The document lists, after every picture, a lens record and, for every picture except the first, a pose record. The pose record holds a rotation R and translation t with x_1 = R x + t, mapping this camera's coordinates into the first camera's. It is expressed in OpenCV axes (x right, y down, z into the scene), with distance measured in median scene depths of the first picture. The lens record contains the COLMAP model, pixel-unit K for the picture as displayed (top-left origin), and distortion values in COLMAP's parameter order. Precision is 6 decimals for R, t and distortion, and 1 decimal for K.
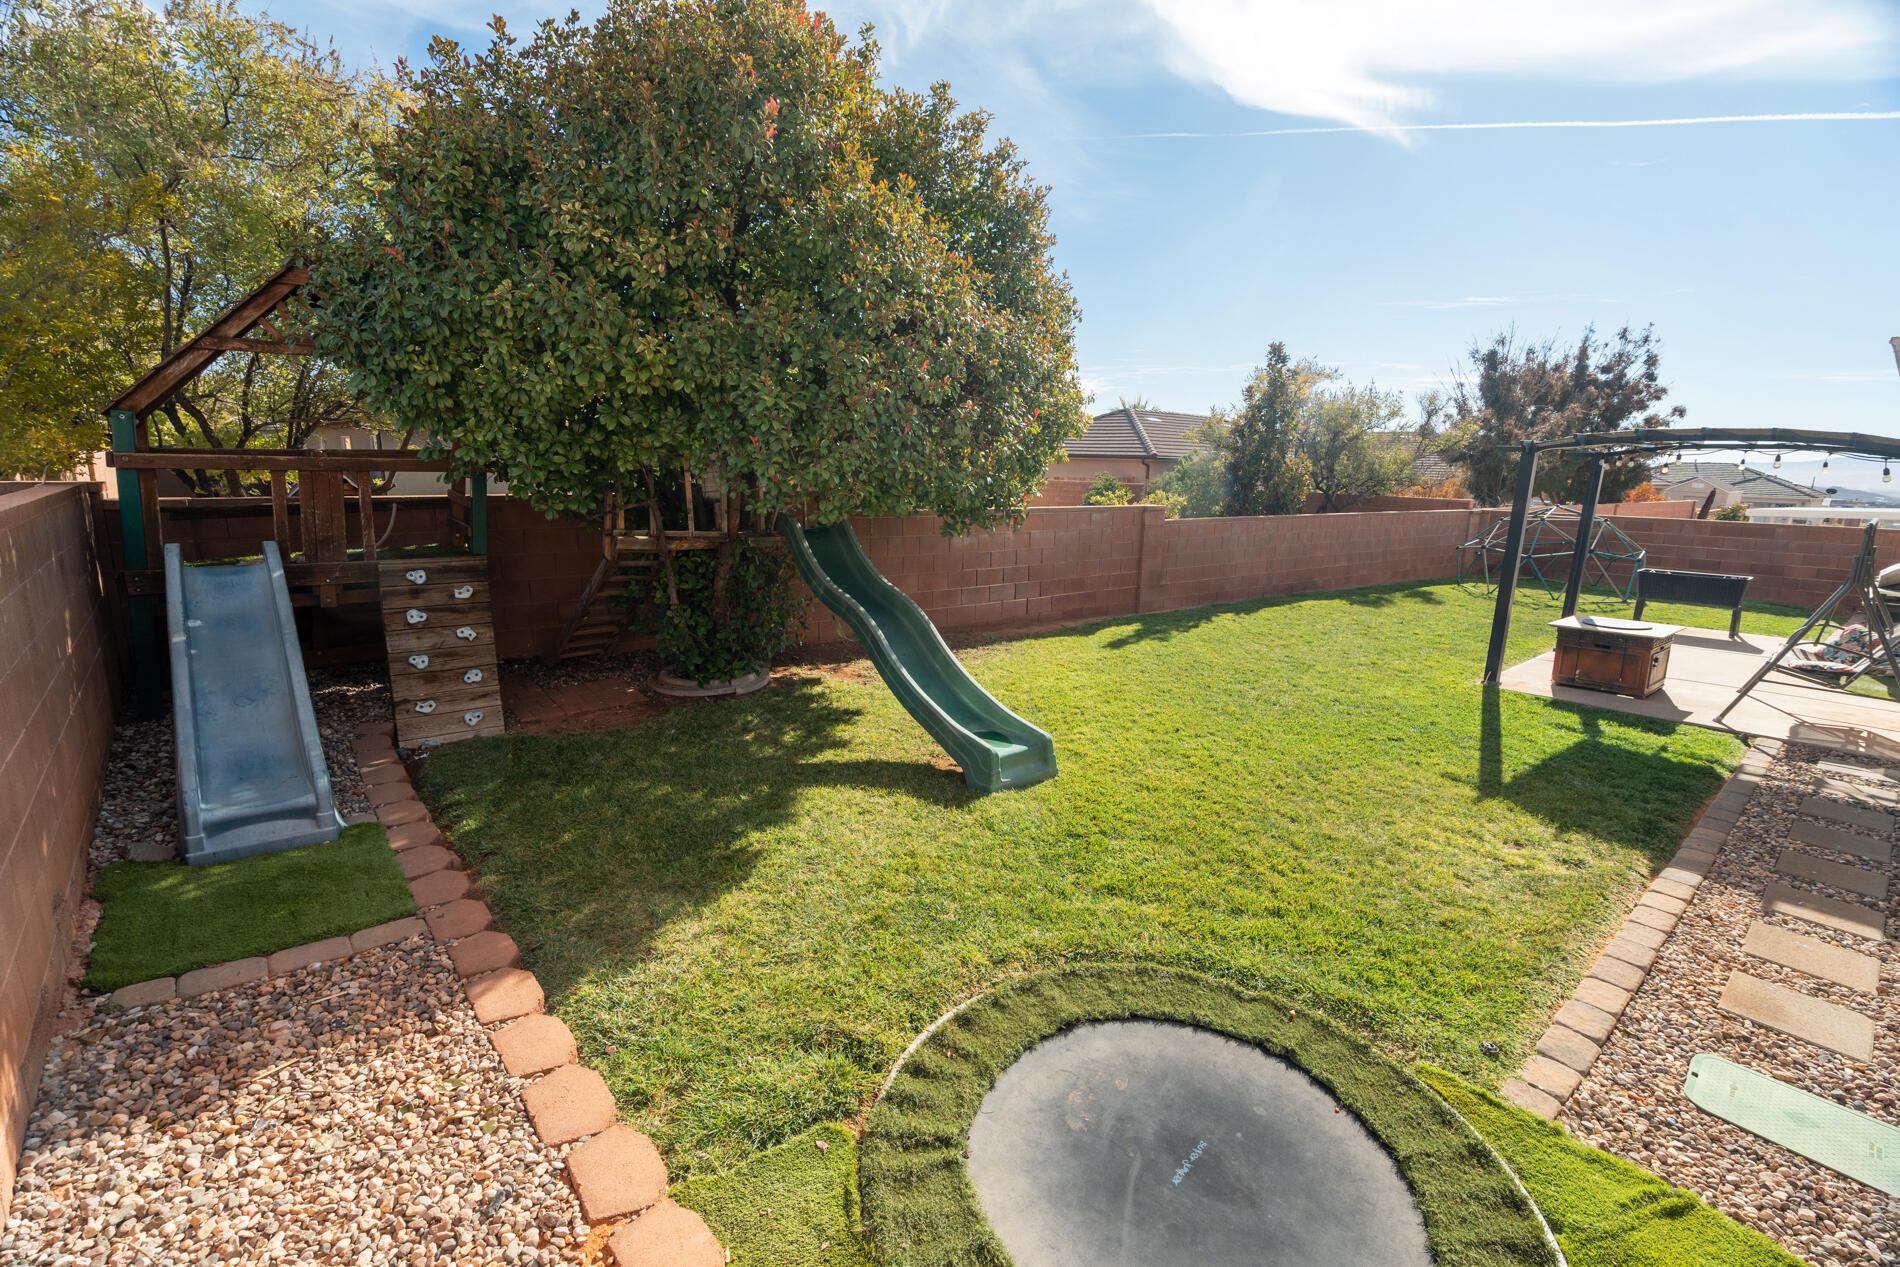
lens RADIAL K [[867.6, 0, 951.4], [0, 867.6, 673.7], [0, 0, 1]] dist [0.000631, 0.000499]
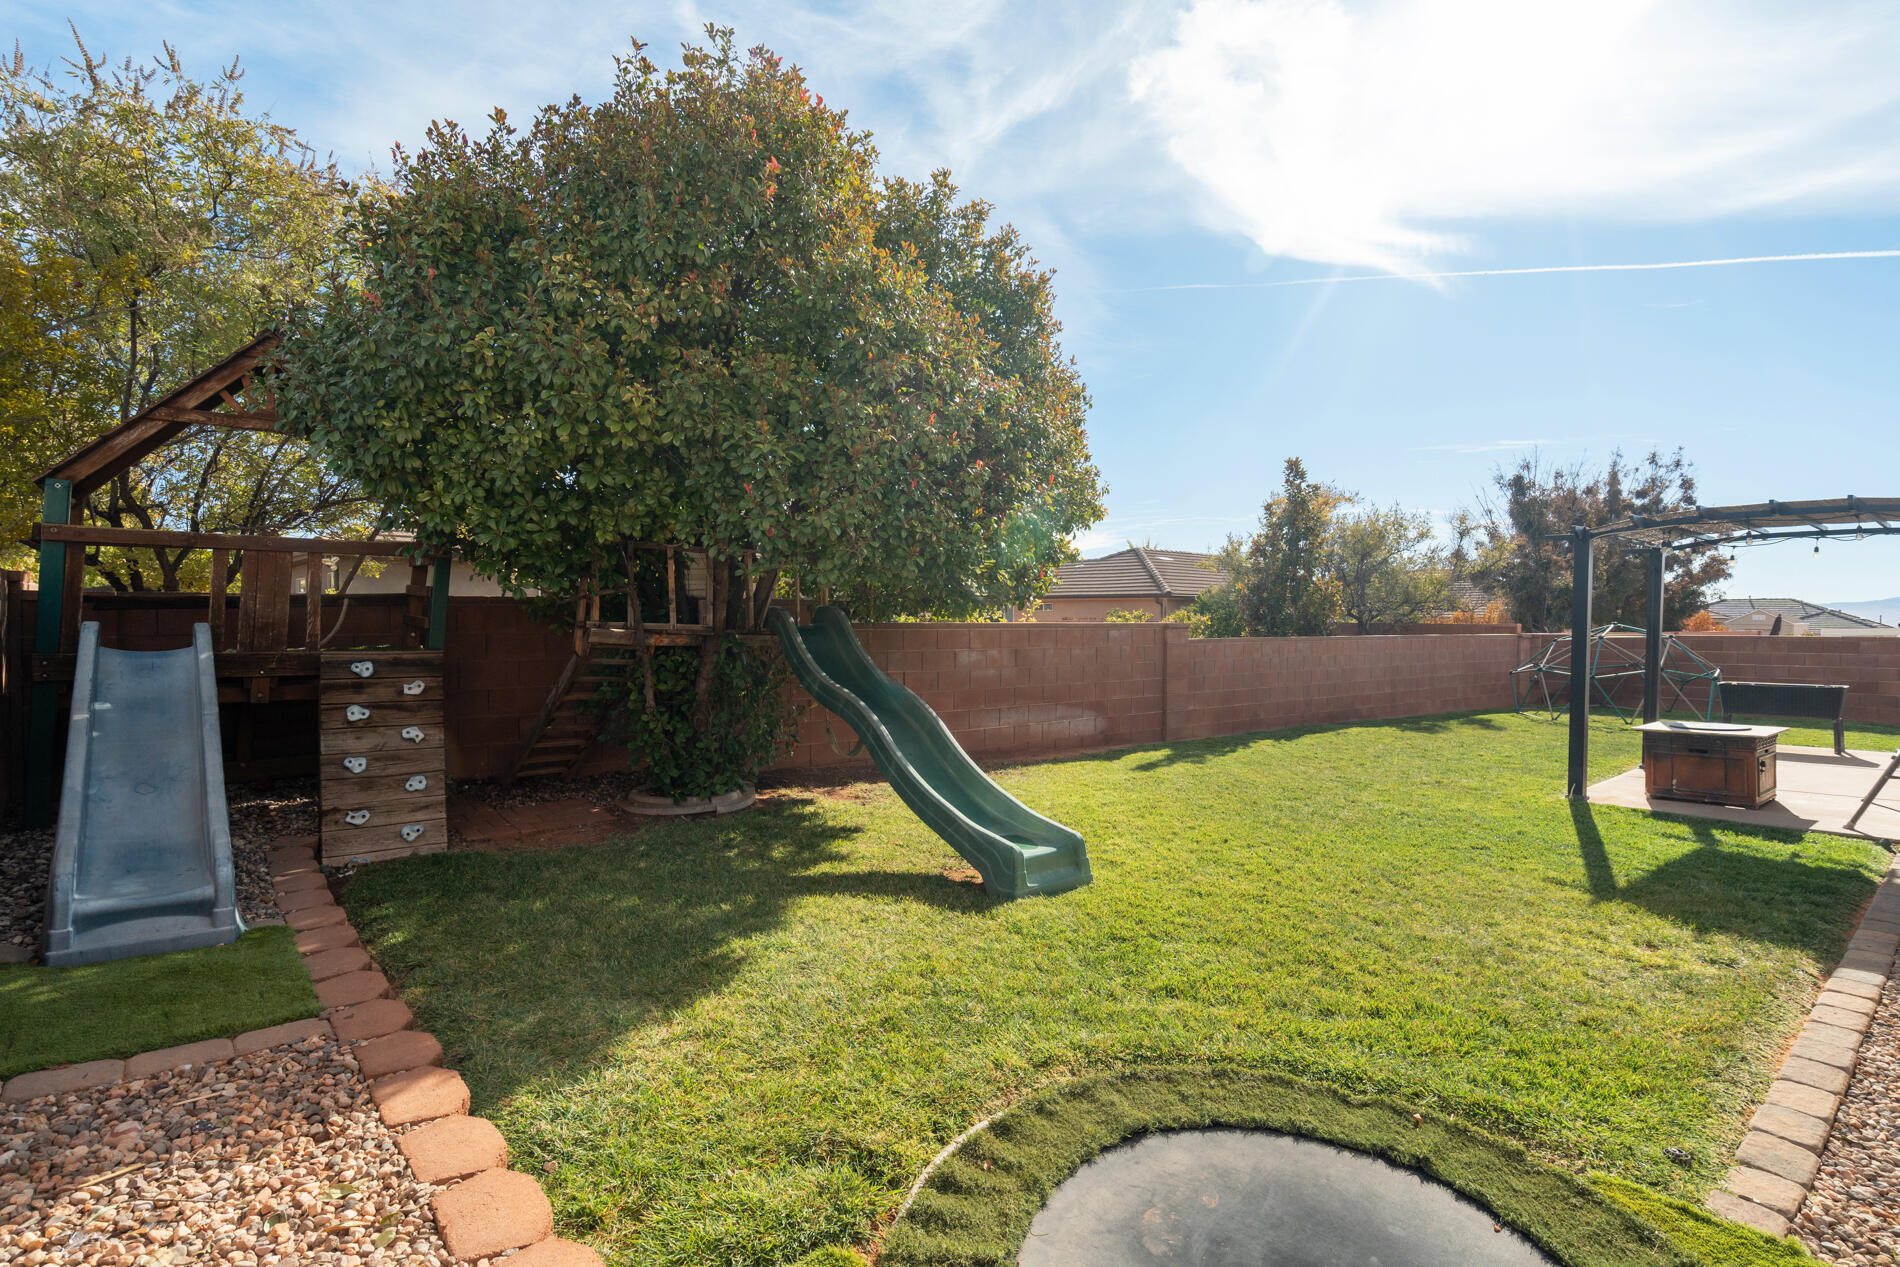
lens RADIAL K [[955.0, 0, 950.7], [0, 955.0, 659.0], [0, 0, 1]] dist [0.008229, -0.001477]
pose [[0.999810, -0.019467, 0.000443, -0.017008], [0.019181, 0.980711, -0.194520, 0.105611], [0.003352, 0.194491, 0.980899, 0.046316]]
